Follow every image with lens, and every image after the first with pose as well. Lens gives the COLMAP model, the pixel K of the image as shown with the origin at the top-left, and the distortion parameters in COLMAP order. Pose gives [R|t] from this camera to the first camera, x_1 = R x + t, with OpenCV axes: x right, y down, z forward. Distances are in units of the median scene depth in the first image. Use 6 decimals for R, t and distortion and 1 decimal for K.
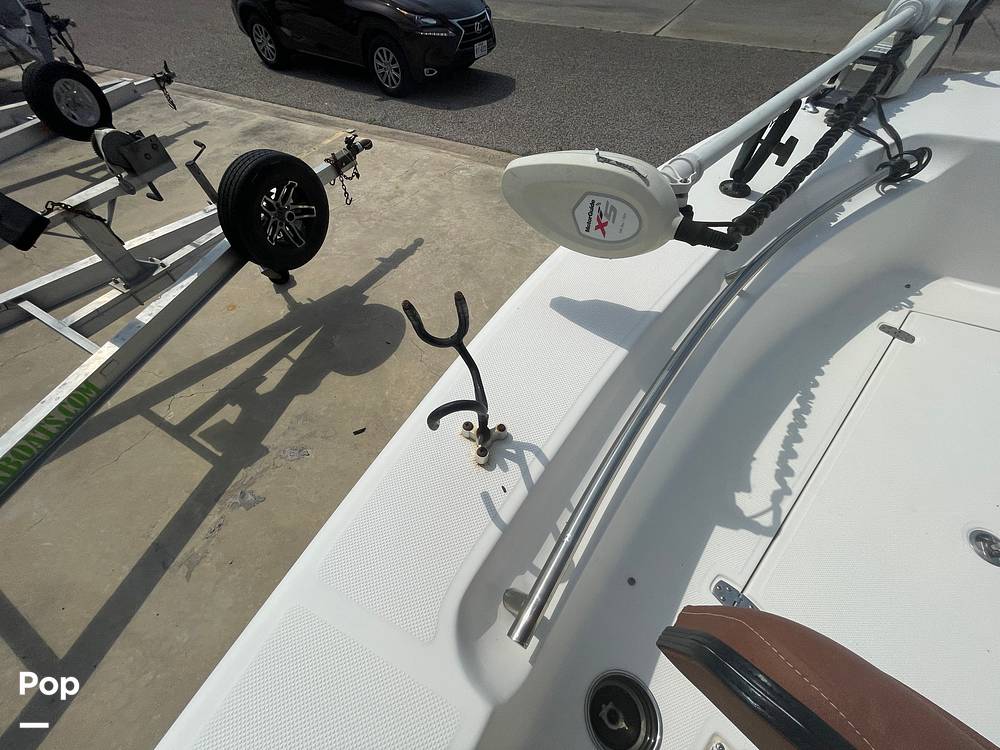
lens RADIAL K [[395.9, 0, 497.5], [0, 395.9, 378.3], [0, 0, 1]] dist [0.001442, 0.000161]
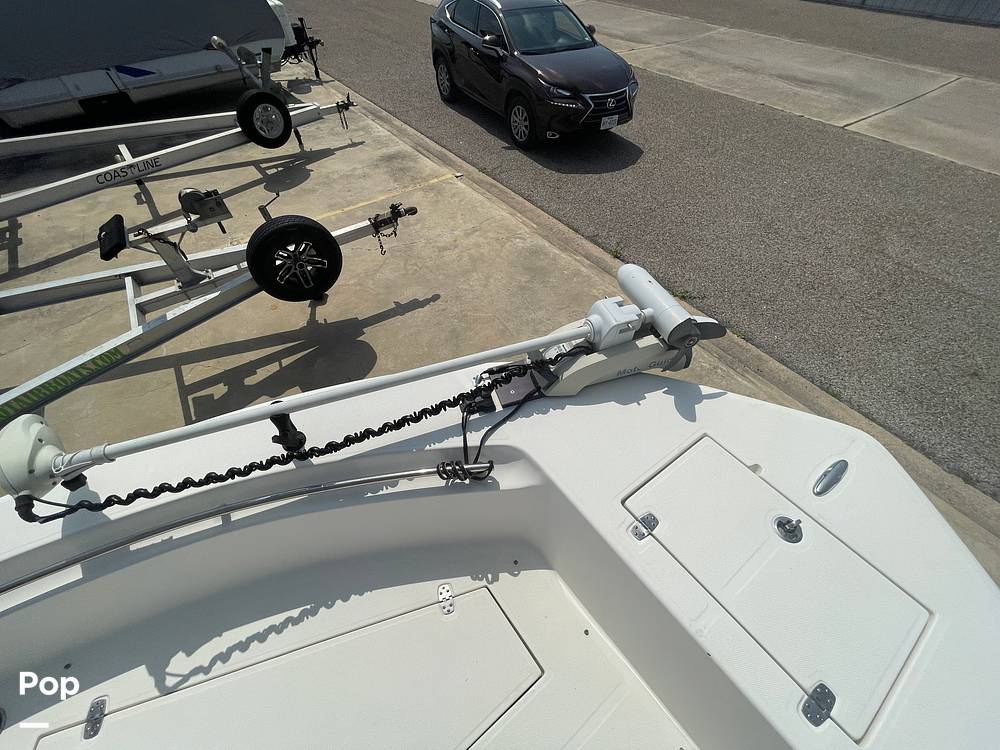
lens RADIAL K [[395.9, 0, 497.5], [0, 395.9, 378.3], [0, 0, 1]] dist [0.001442, 0.000161]
pose [[0.893150, 0.354875, -0.276308, 0.434100], [-0.361137, 0.932039, 0.029704, -0.276682], [0.268071, 0.073255, 0.960610, -0.028017]]
